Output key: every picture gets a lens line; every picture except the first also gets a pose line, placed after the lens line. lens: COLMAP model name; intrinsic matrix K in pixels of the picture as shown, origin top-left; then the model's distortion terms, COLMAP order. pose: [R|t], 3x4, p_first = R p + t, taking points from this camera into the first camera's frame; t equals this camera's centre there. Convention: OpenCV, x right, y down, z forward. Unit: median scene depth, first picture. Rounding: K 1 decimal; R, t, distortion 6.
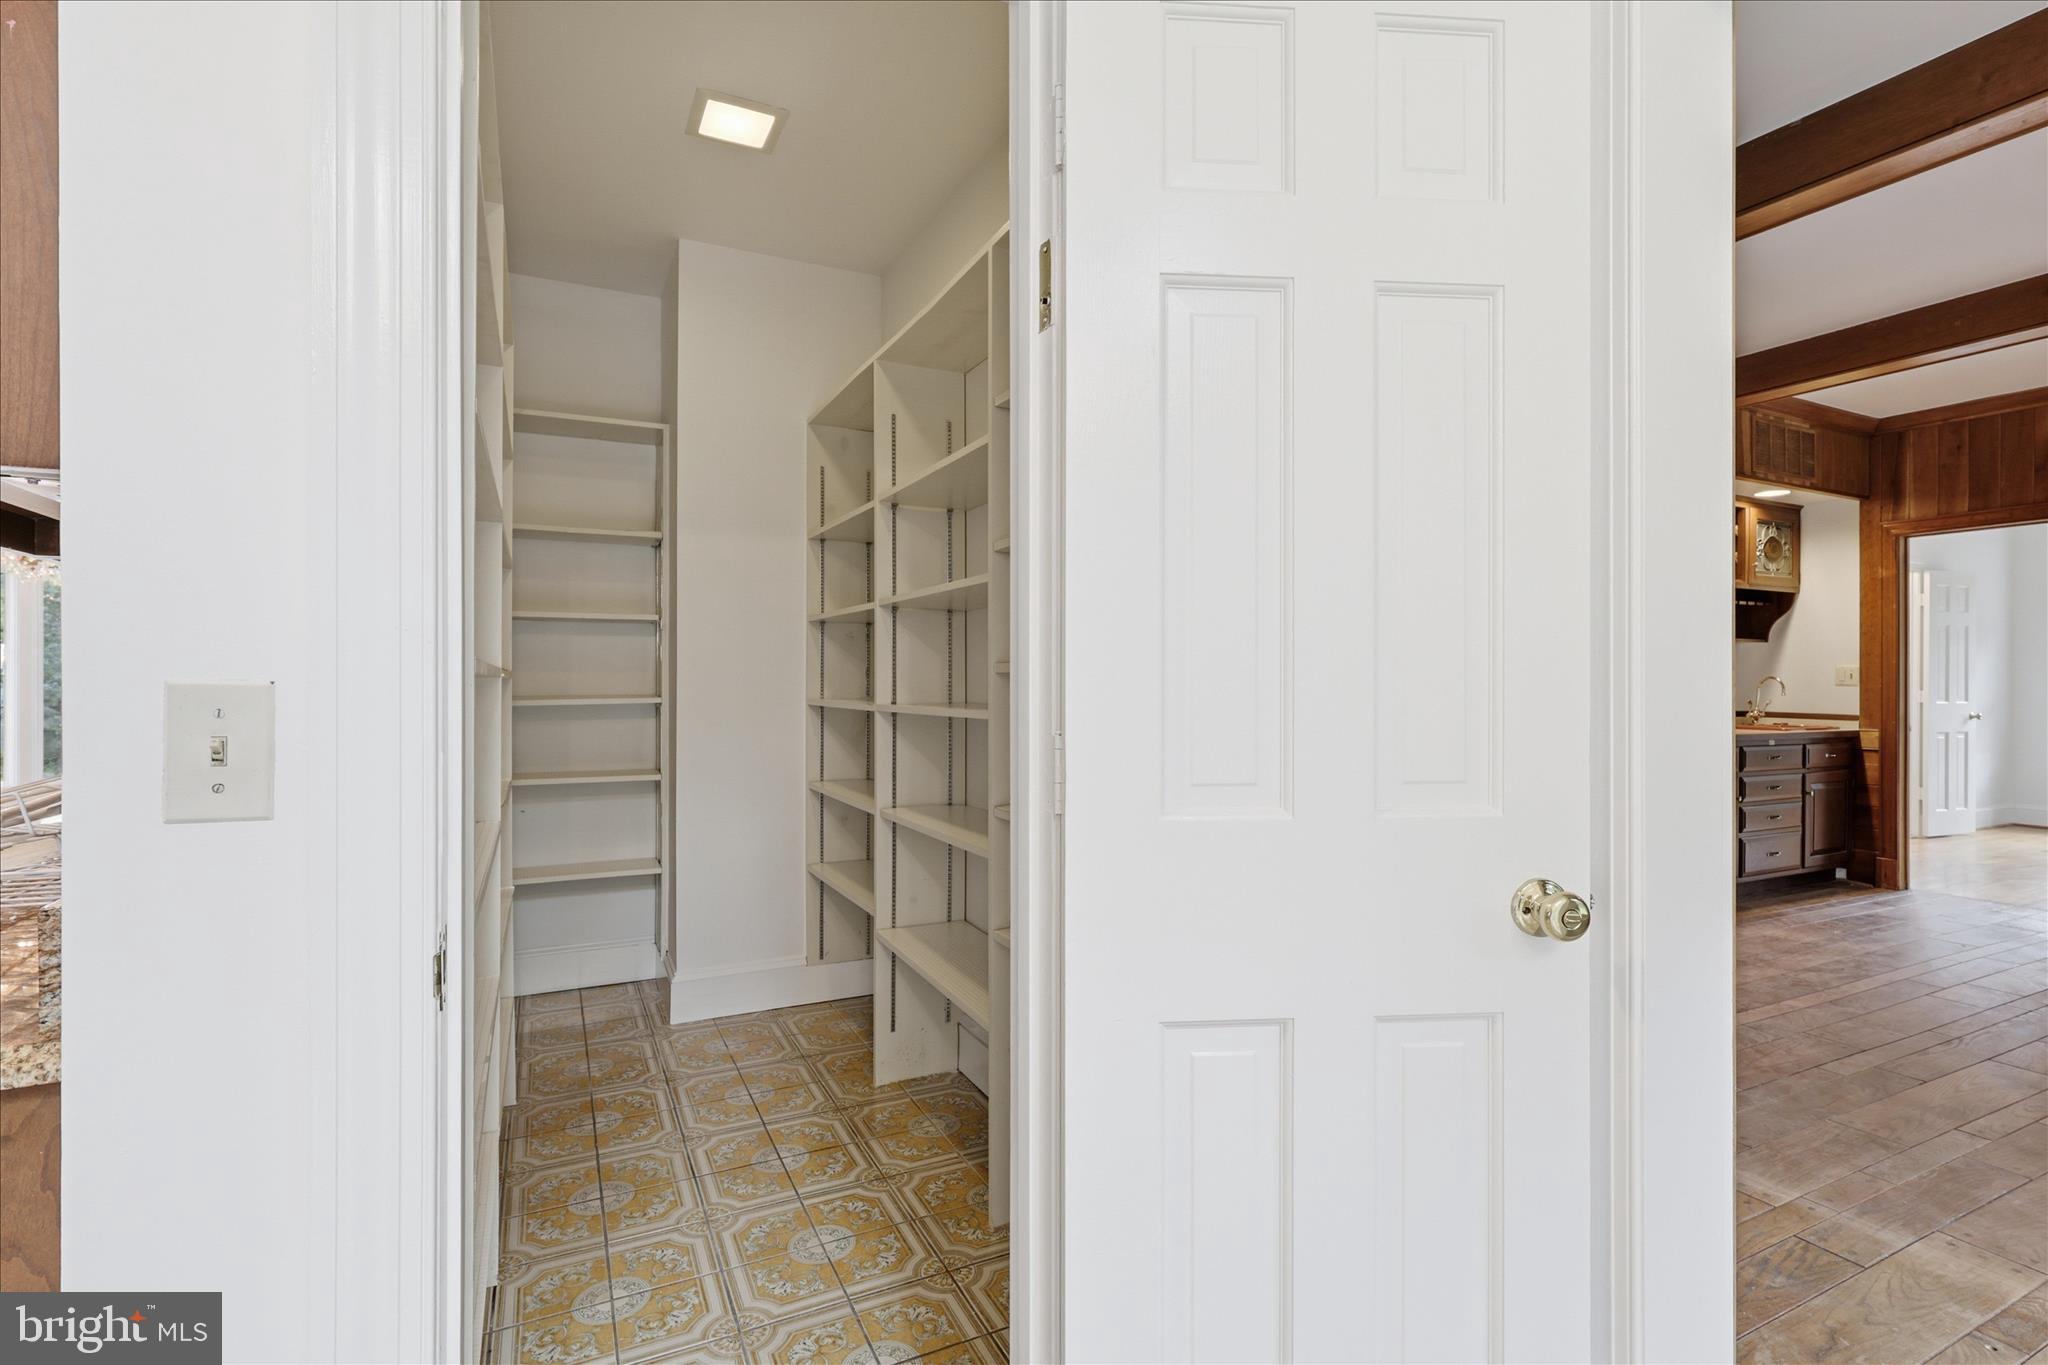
lens RADIAL K [[955.7, 0, 1023.1], [0, 955.7, 682.0], [0, 0, 1]] dist [0.001593, -0.000072]
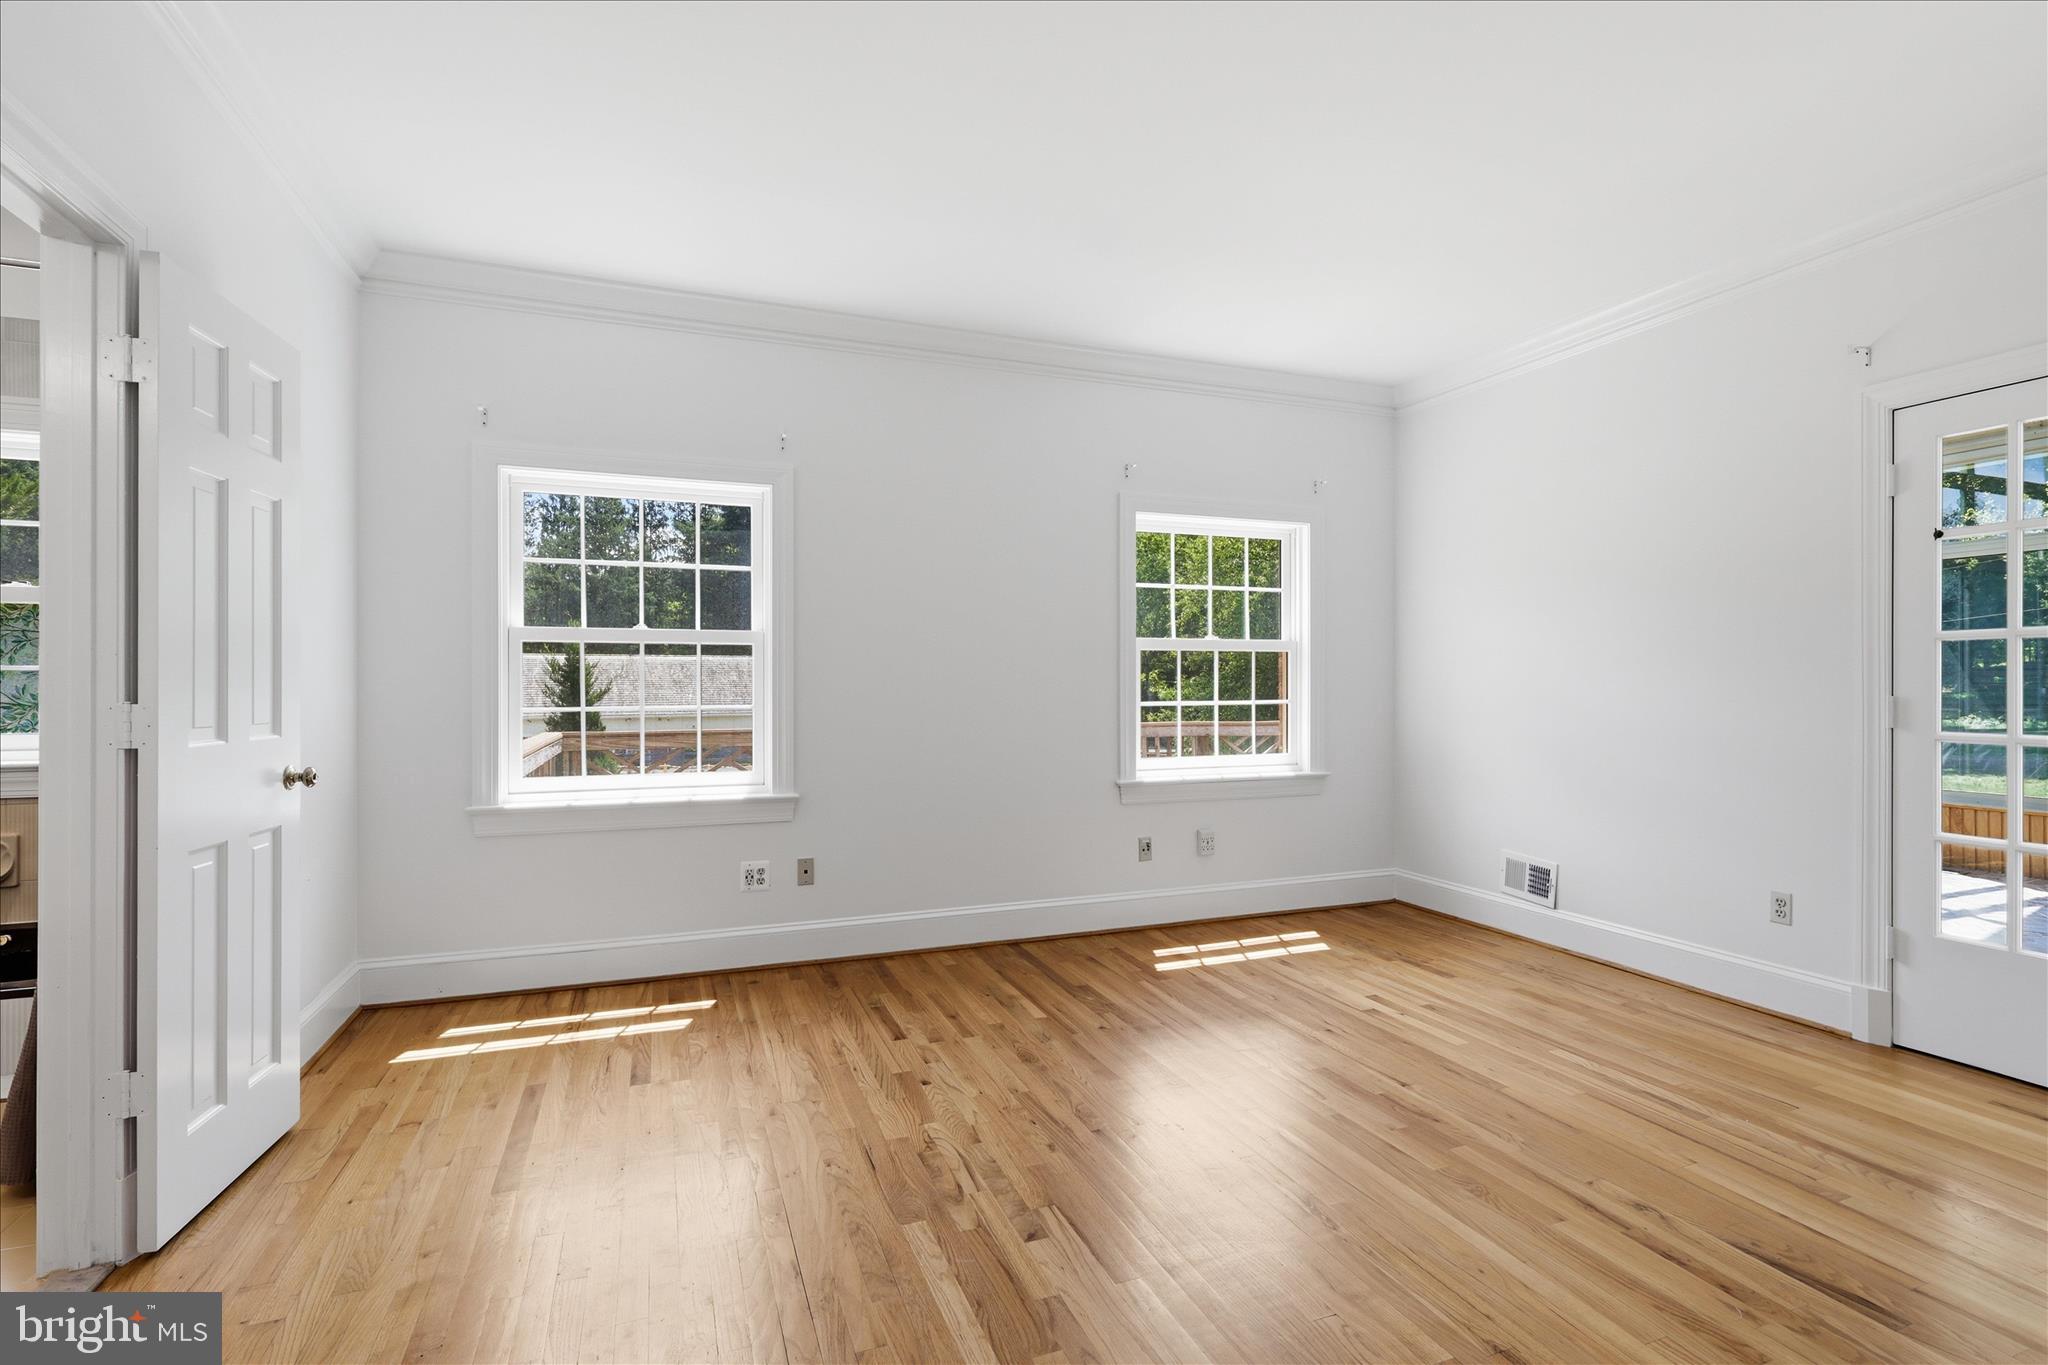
lens RADIAL K [[955.7, 0, 1025.1], [0, 955.7, 683.2], [0, 0, 1]] dist [0.001593, -0.000072]
pose [[0.103236, 0.000287, 0.994657, 0.694015], [0.005065, 0.999987, -0.000815, 0.004576], [-0.994644, 0.005122, 0.103233, 0.719292]]
